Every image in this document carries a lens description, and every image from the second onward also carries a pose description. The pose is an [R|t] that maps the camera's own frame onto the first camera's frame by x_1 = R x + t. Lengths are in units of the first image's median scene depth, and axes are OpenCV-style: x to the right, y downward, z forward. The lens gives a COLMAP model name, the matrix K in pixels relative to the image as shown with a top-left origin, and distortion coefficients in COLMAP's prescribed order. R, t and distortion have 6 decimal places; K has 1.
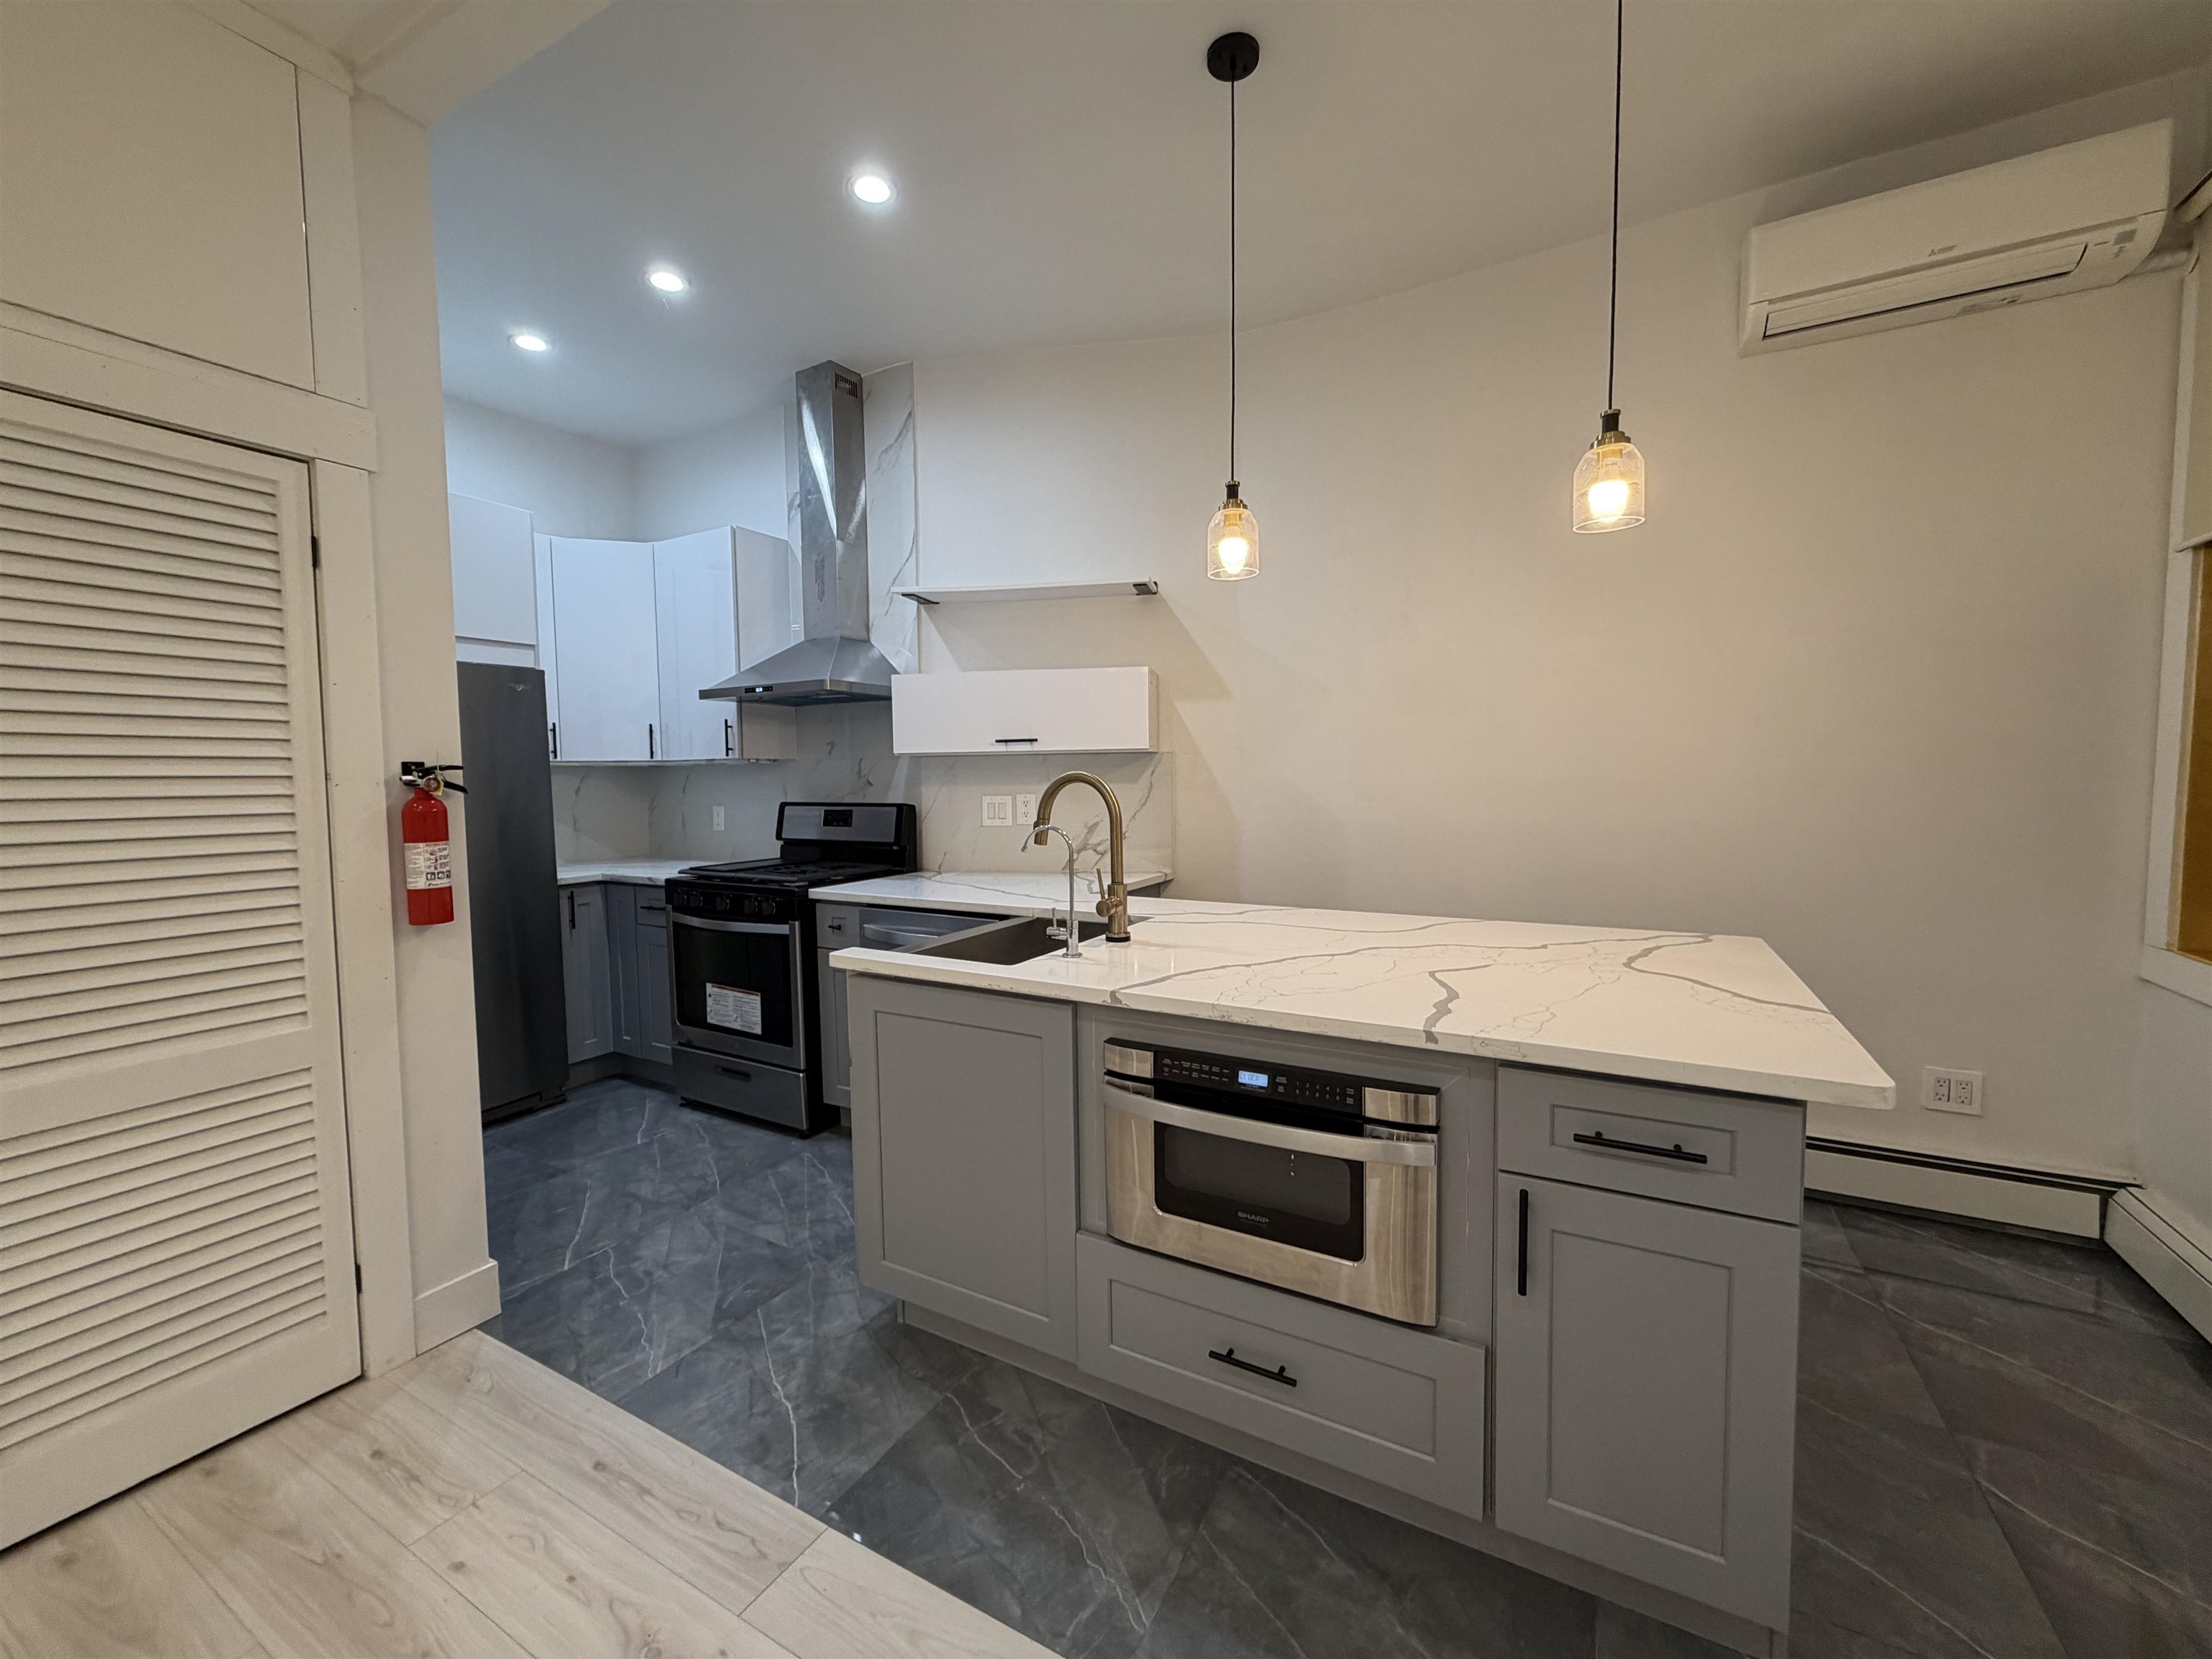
lens RADIAL K [[874.9, 0, 1101.6], [0, 874.9, 826.9], [0, 0, 1]] dist [-0.001514, -0.000313]
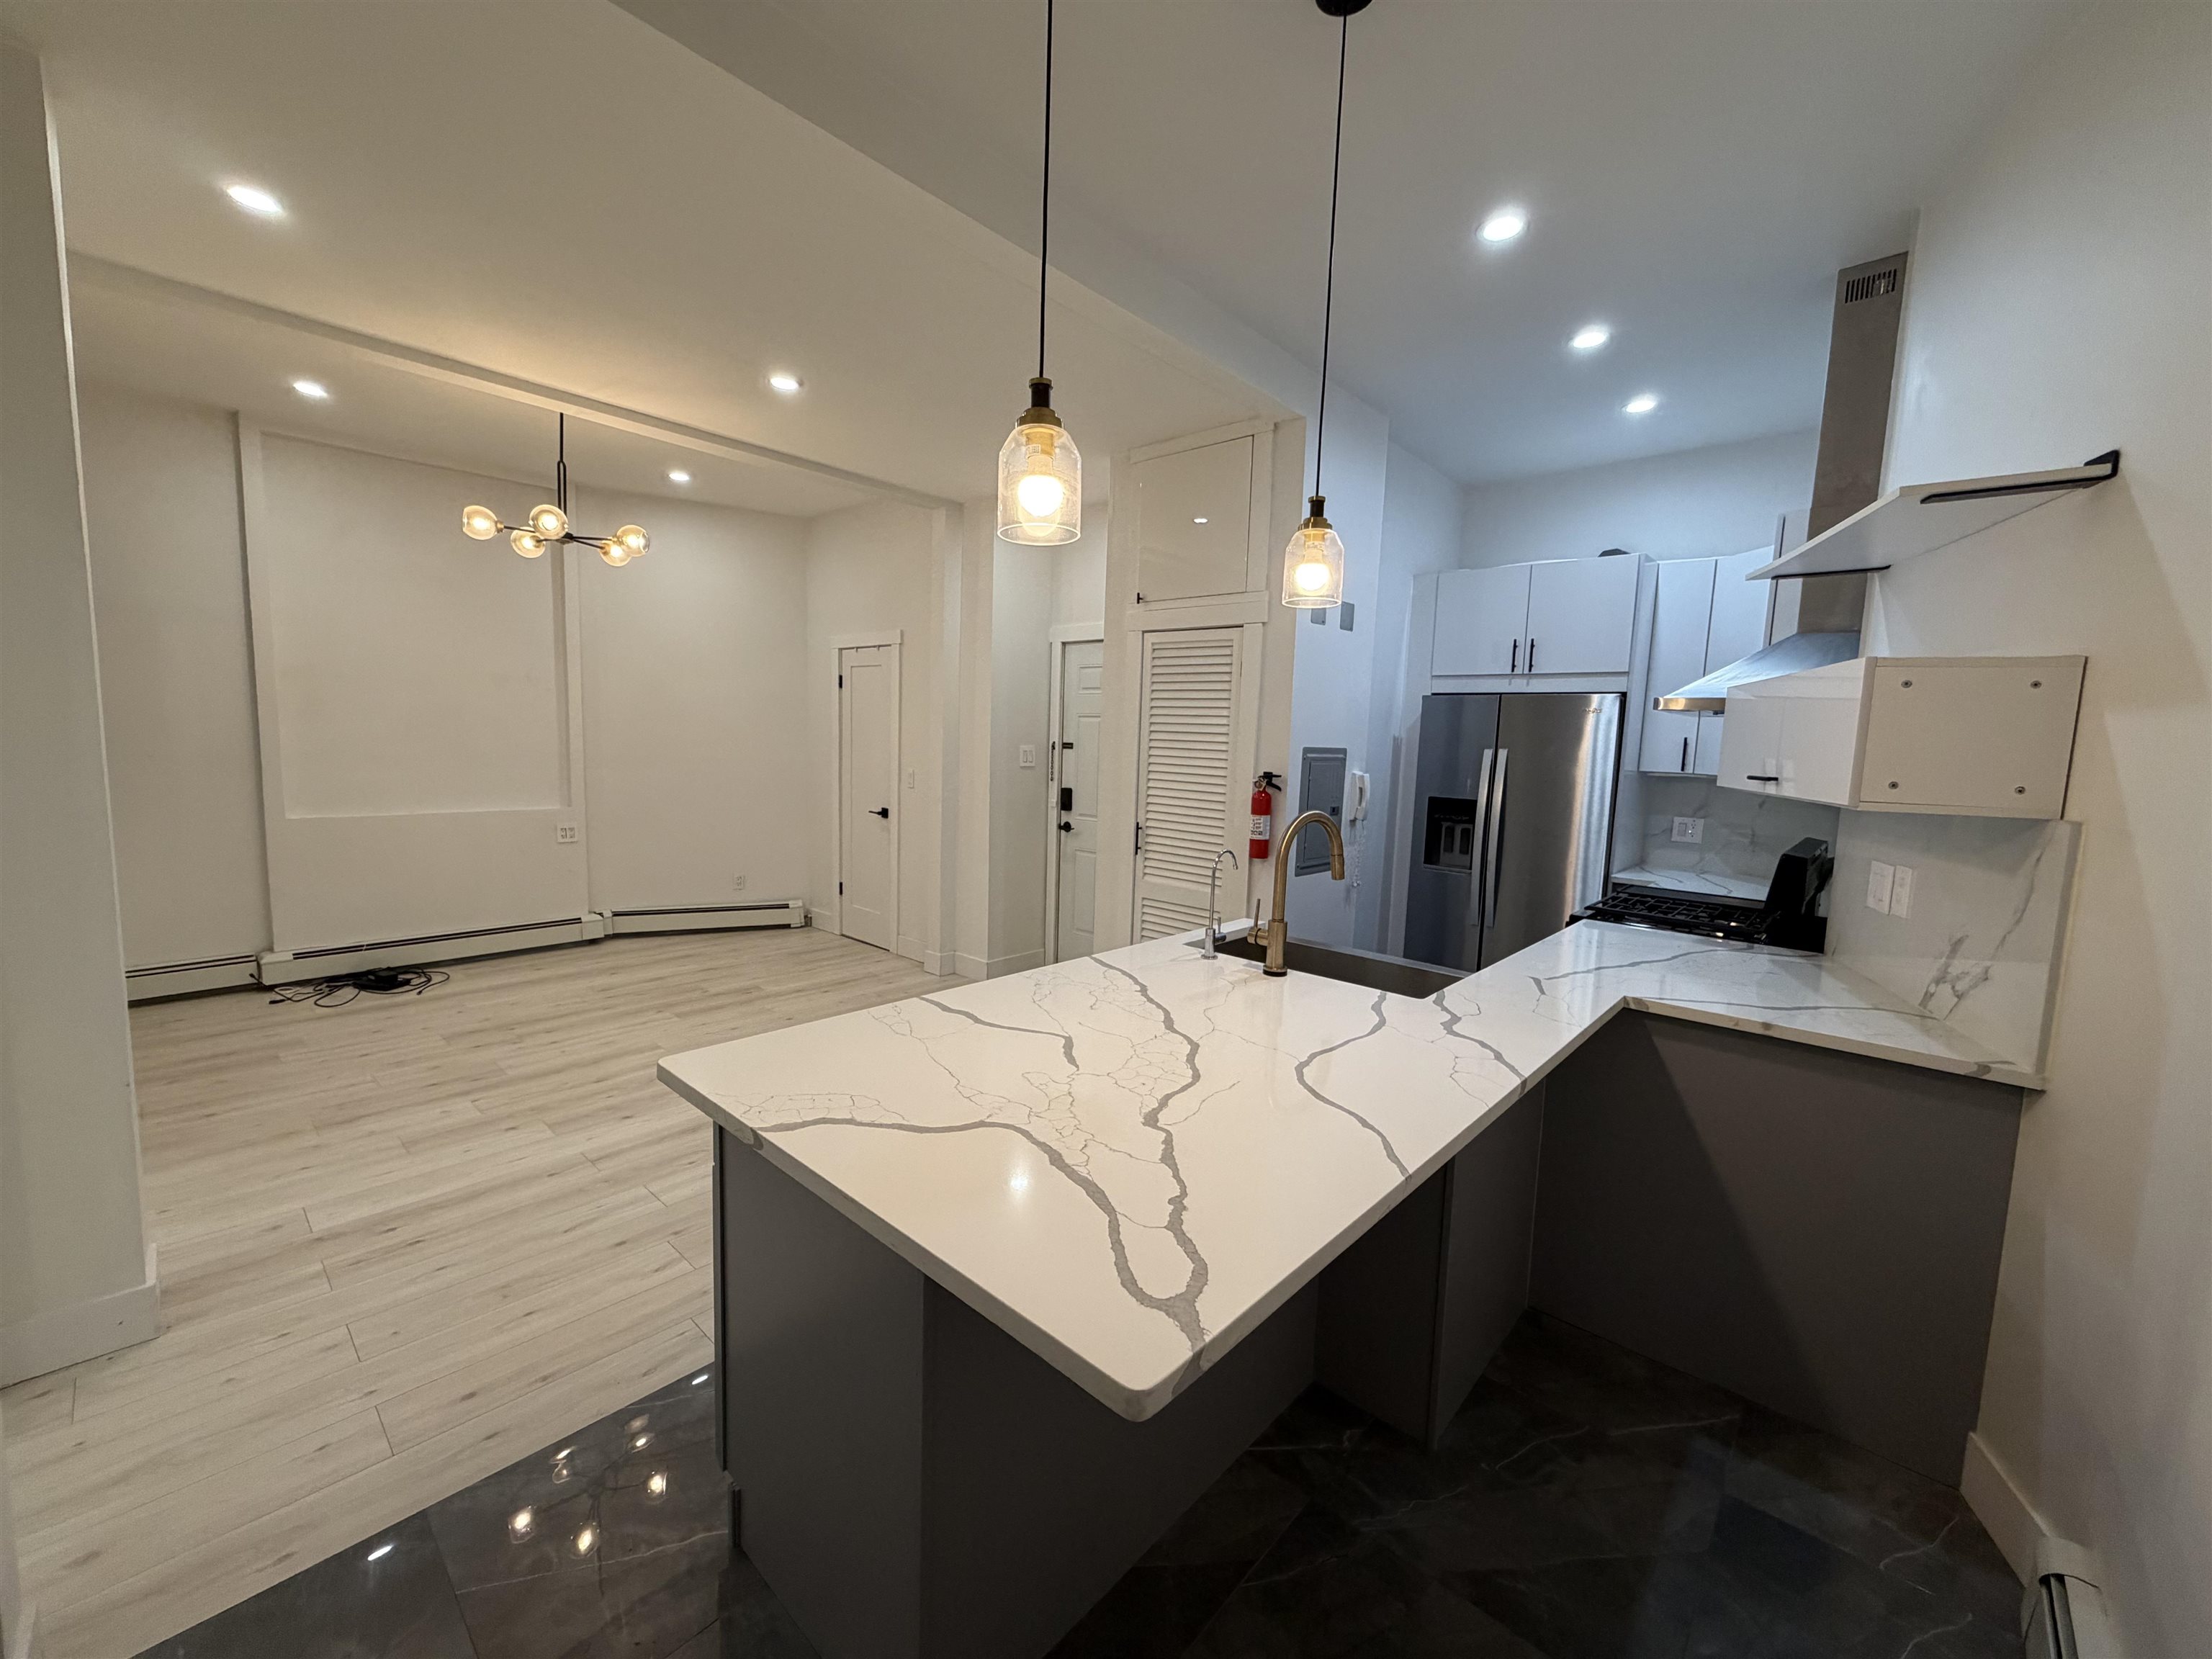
lens RADIAL K [[874.9, 0, 1101.6], [0, 874.9, 826.9], [0, 0, 1]] dist [-0.001514, -0.000313]
pose [[-0.232051, 0.107400, -0.966756, 0.618501], [-0.087720, 0.987525, 0.130763, -0.094376], [0.968740, 0.115147, -0.219735, 0.592429]]
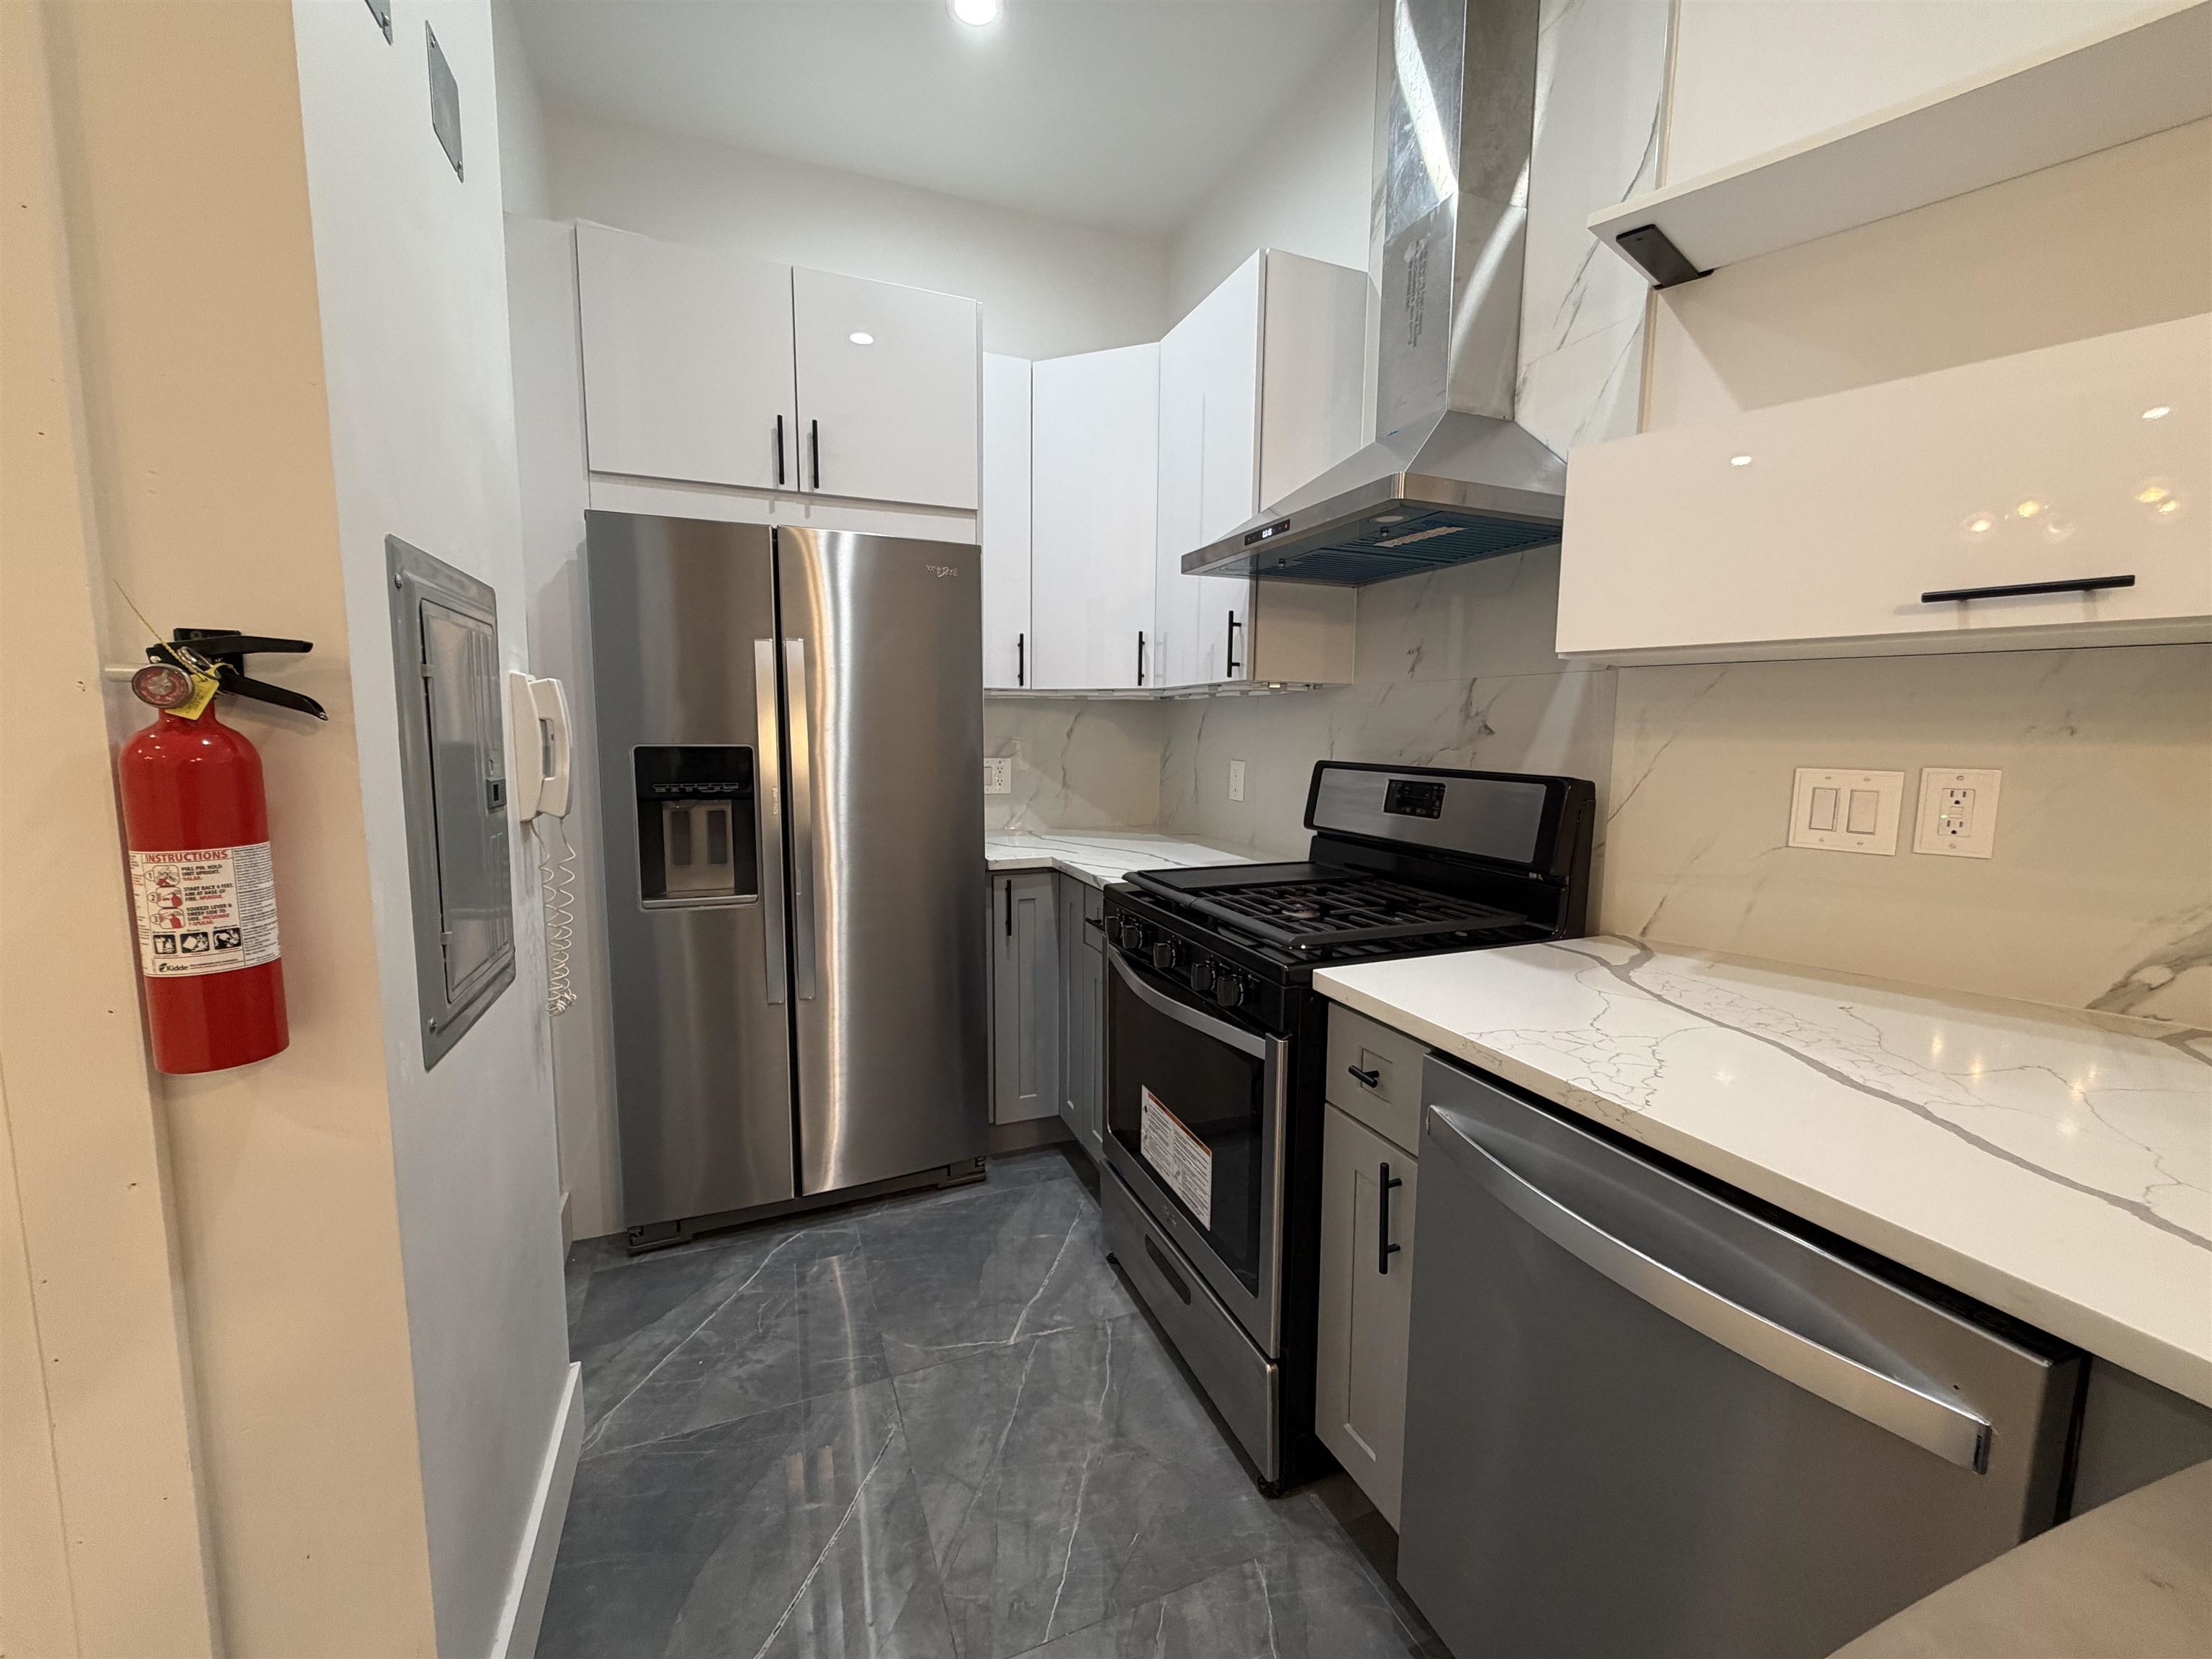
lens RADIAL K [[874.9, 0, 1101.6], [0, 874.9, 826.9], [0, 0, 1]] dist [-0.001514, -0.000313]
pose [[0.776643, 0.089353, -0.623572, -0.132731], [-0.055117, 0.995731, 0.074034, -0.021536], [0.627525, -0.023128, 0.778252, 0.520135]]
